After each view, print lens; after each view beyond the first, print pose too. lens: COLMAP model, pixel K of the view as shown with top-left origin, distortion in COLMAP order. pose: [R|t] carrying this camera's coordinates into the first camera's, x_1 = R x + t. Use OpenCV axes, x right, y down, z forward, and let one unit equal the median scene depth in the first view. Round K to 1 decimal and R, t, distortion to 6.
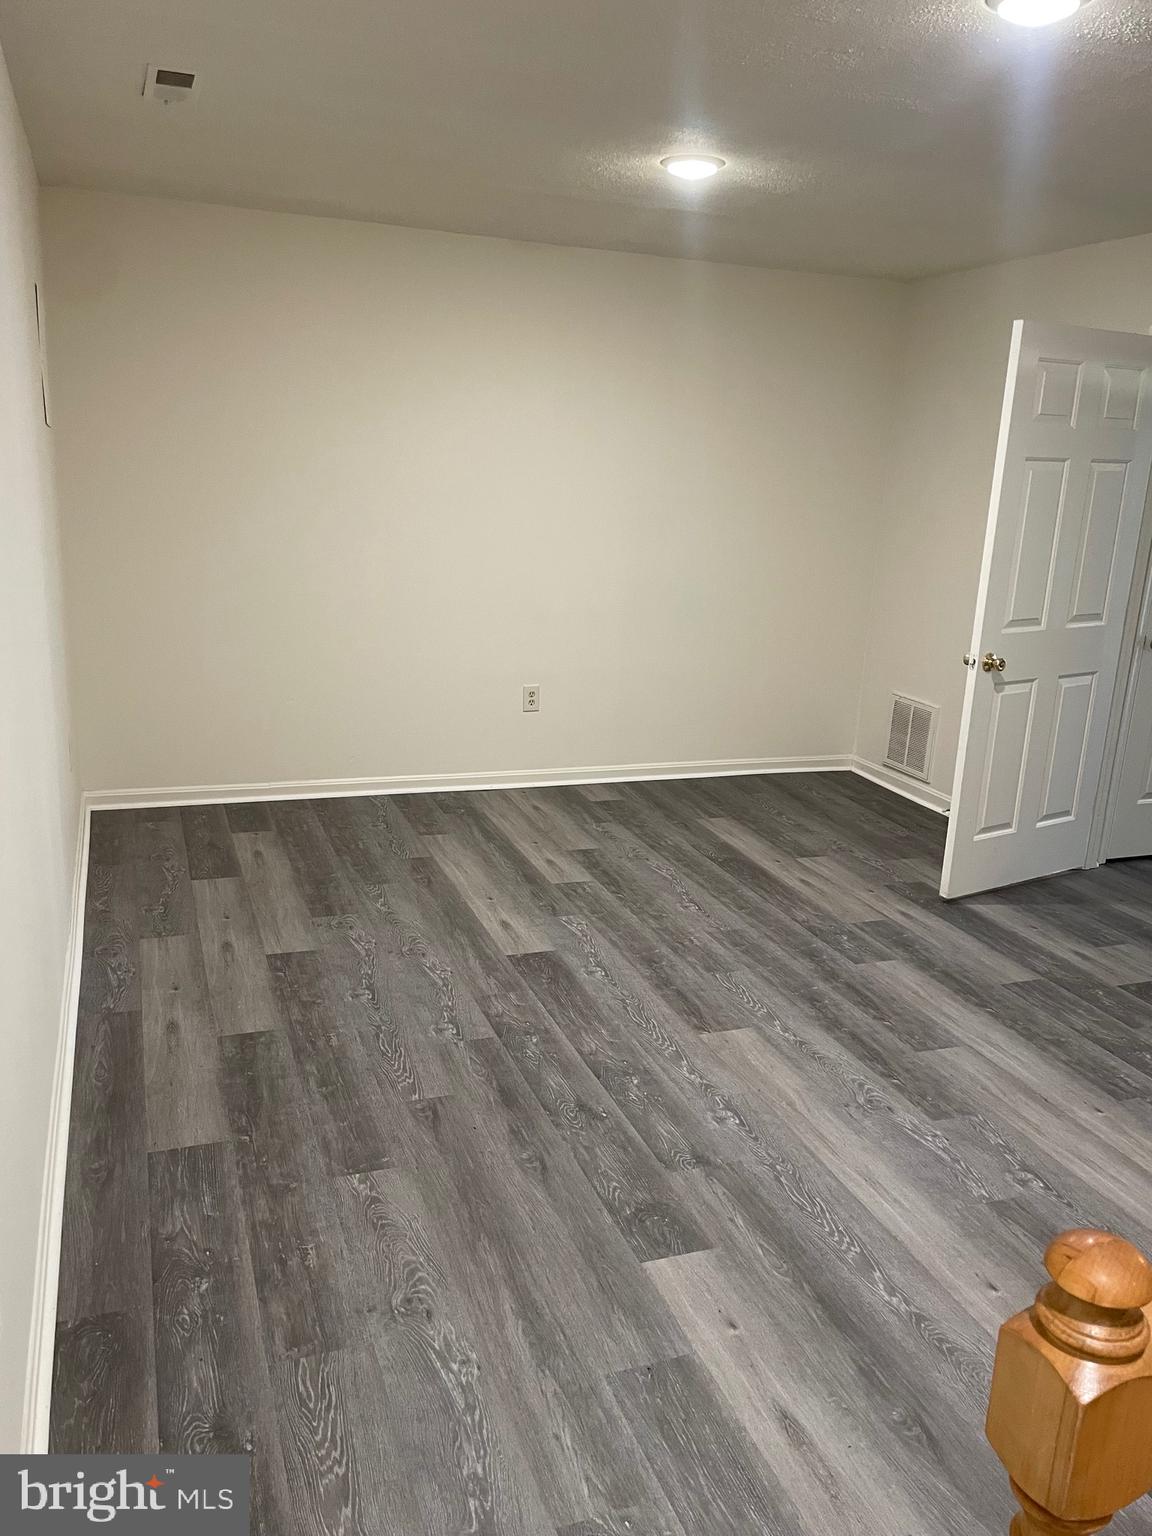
lens RADIAL K [[1161.3, 0, 566.2], [0, 1161.3, 775.0], [0, 0, 1]] dist [0.090018, -0.119406]
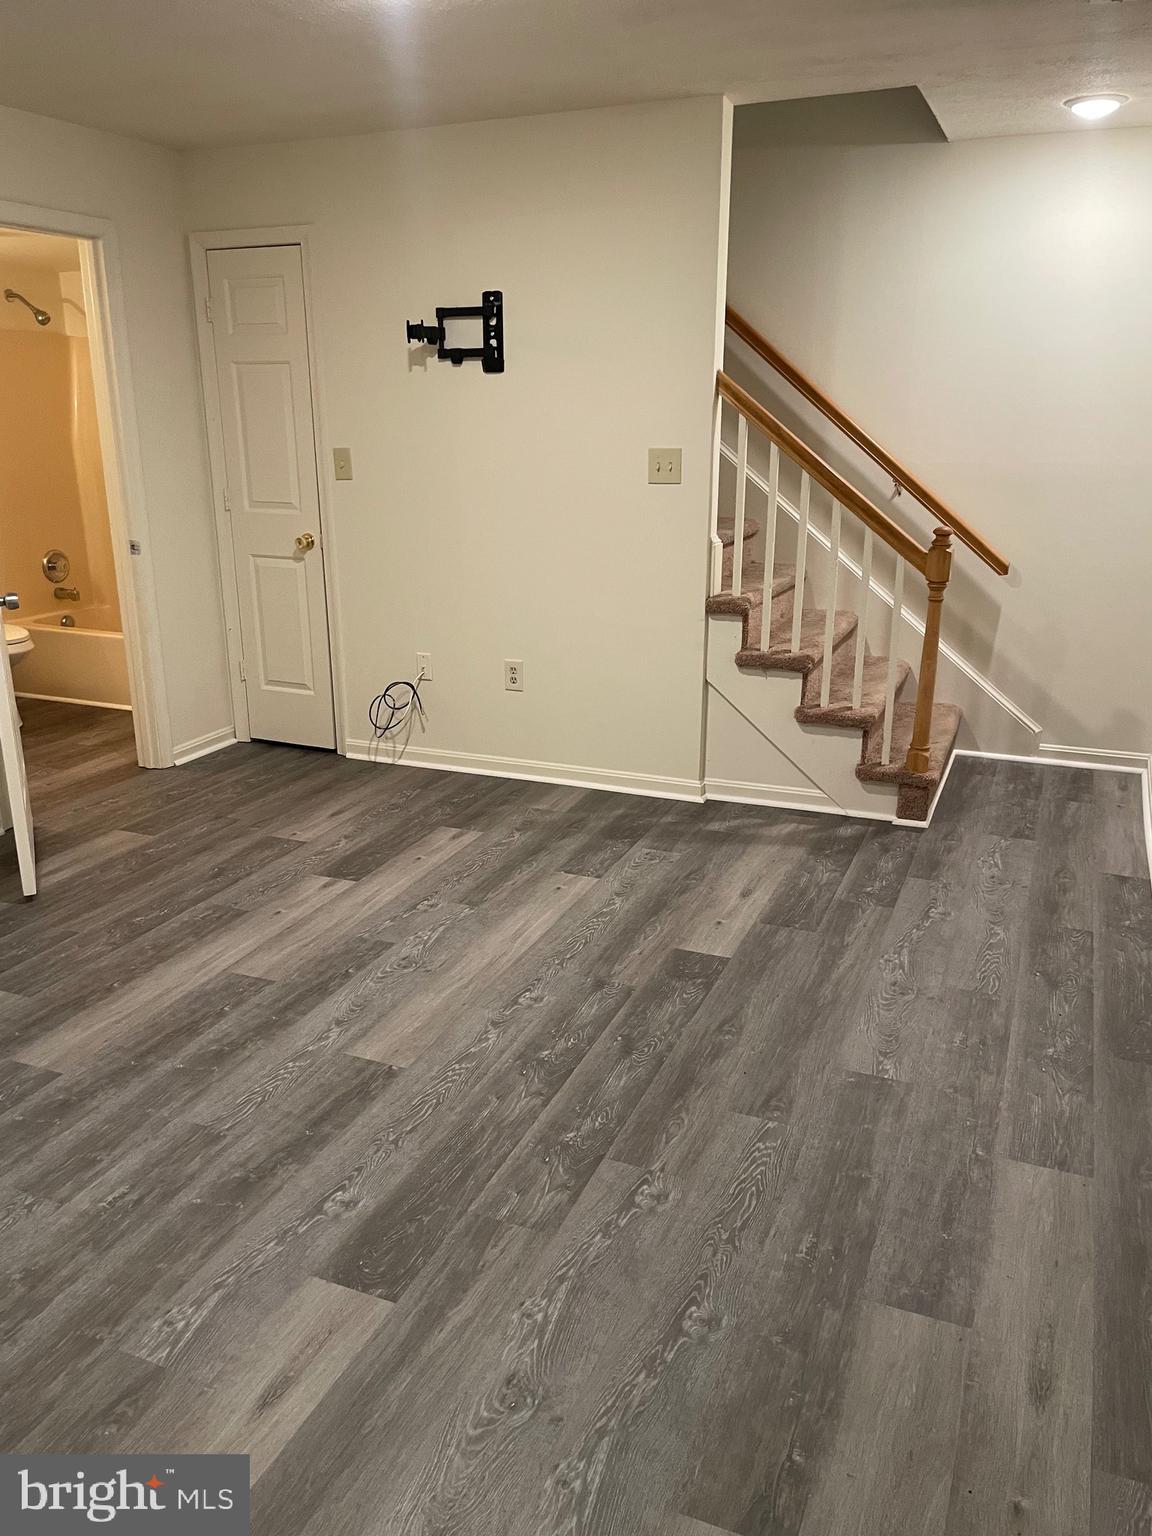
lens RADIAL K [[1161.3, 0, 564.0], [0, 1161.3, 767.7], [0, 0, 1]] dist [0.090018, -0.119406]
pose [[-0.724817, -0.238757, 0.646247, -0.444769], [0.155417, 0.857183, 0.491001, -0.343397], [-0.671183, 0.456324, -0.584194, 1.290473]]
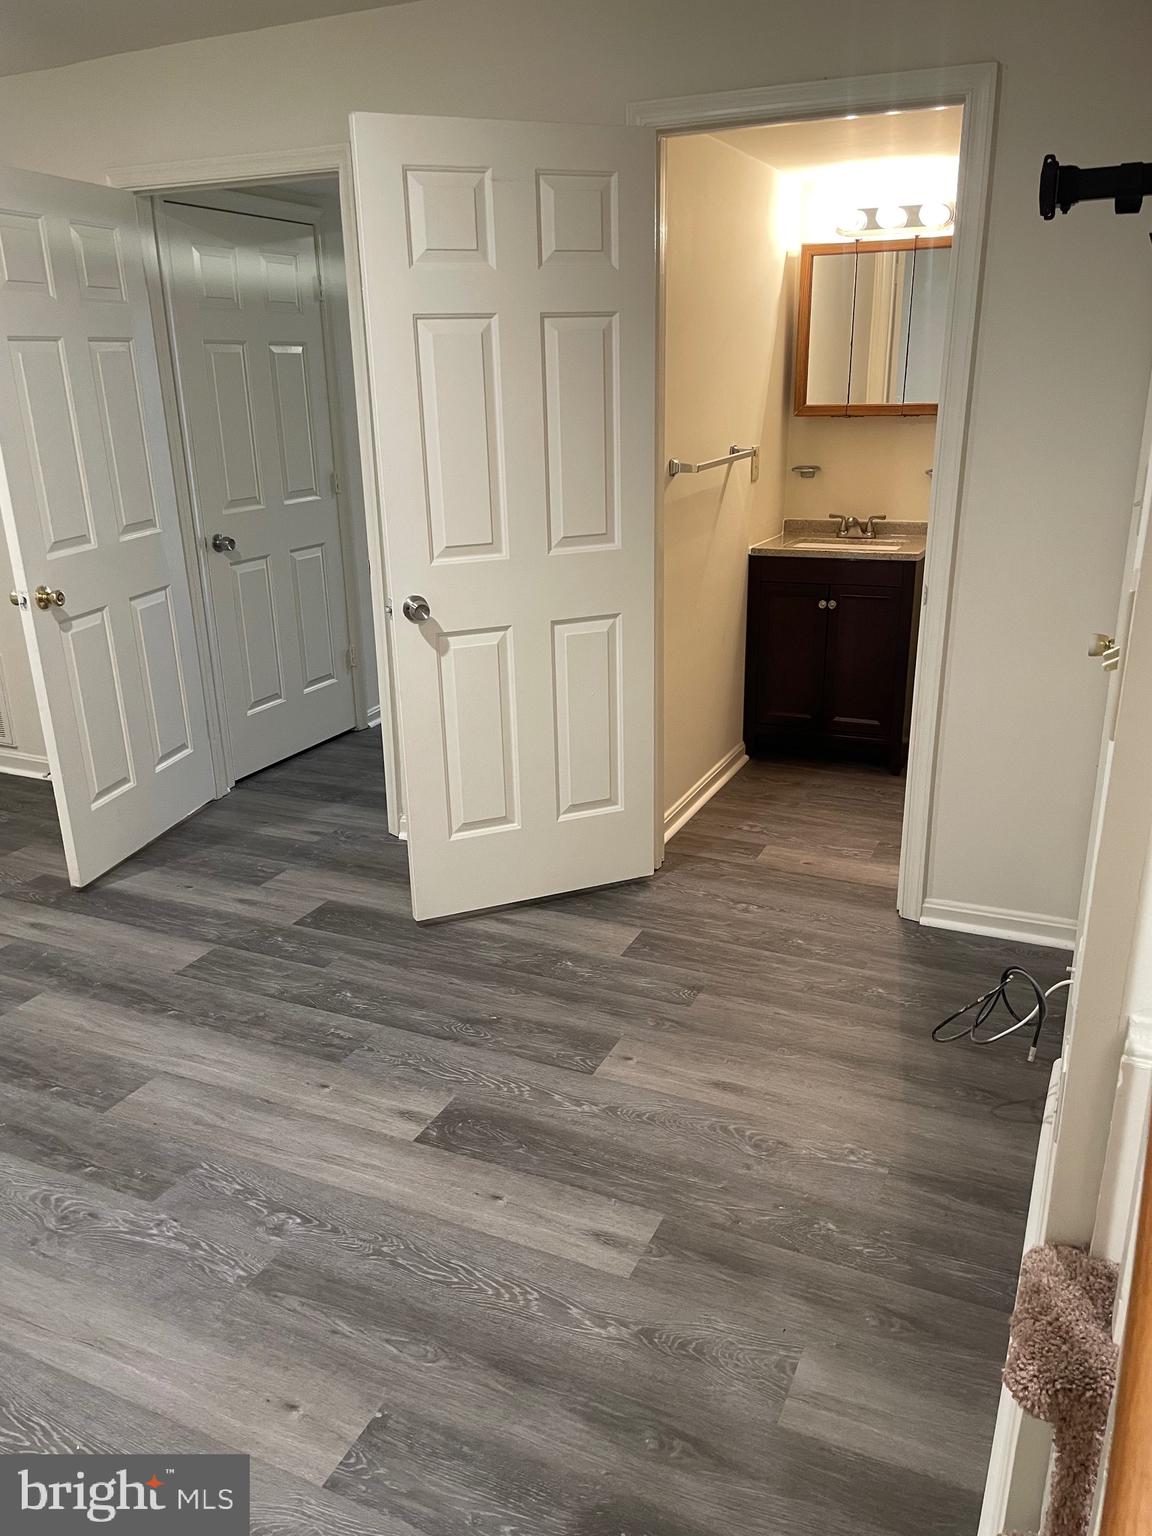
lens RADIAL K [[1161.3, 0, 568.9], [0, 1161.3, 777.6], [0, 0, 1]] dist [0.090018, -0.119406]
pose [[0.709859, -0.283262, 0.644874, 0.073795], [0.230632, 0.958572, 0.167182, -0.036727], [-0.665514, 0.030053, 0.745780, 0.196651]]
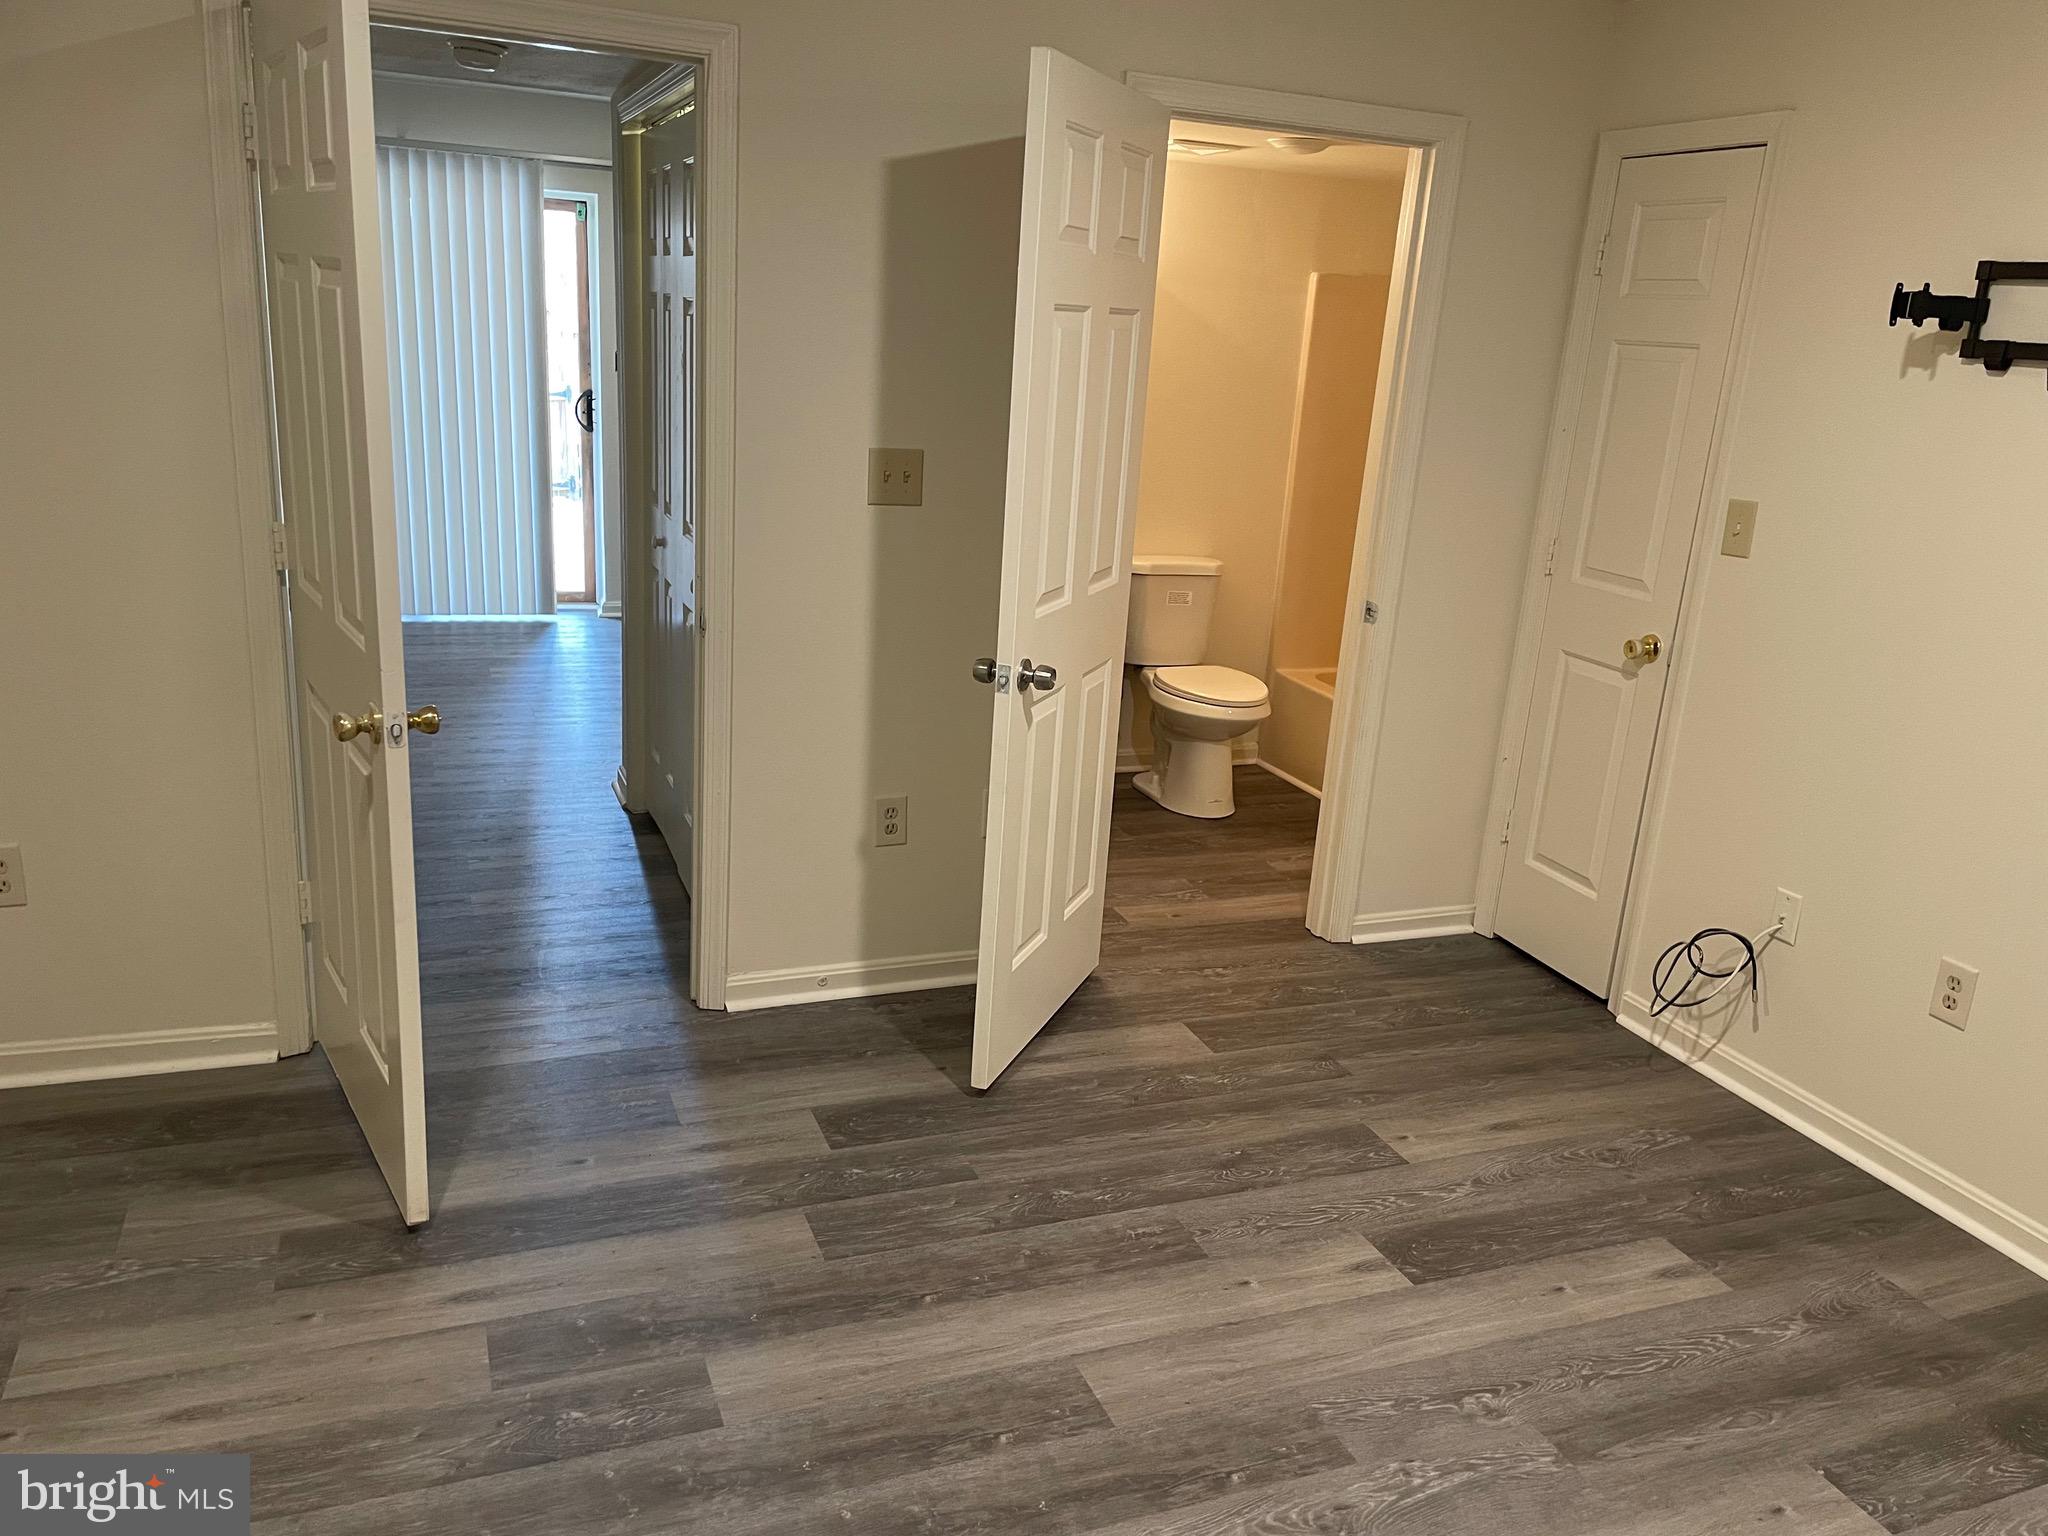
lens RADIAL K [[1548.4, 0, 1039.2], [0, 1548.4, 773.0], [0, 0, 1]] dist [0.090018, -0.119406]
pose [[-0.025325, -0.316240, 0.948341, -0.289904], [0.196384, 0.928587, 0.314897, -0.276479], [-0.980200, 0.194214, 0.038588, 0.922664]]
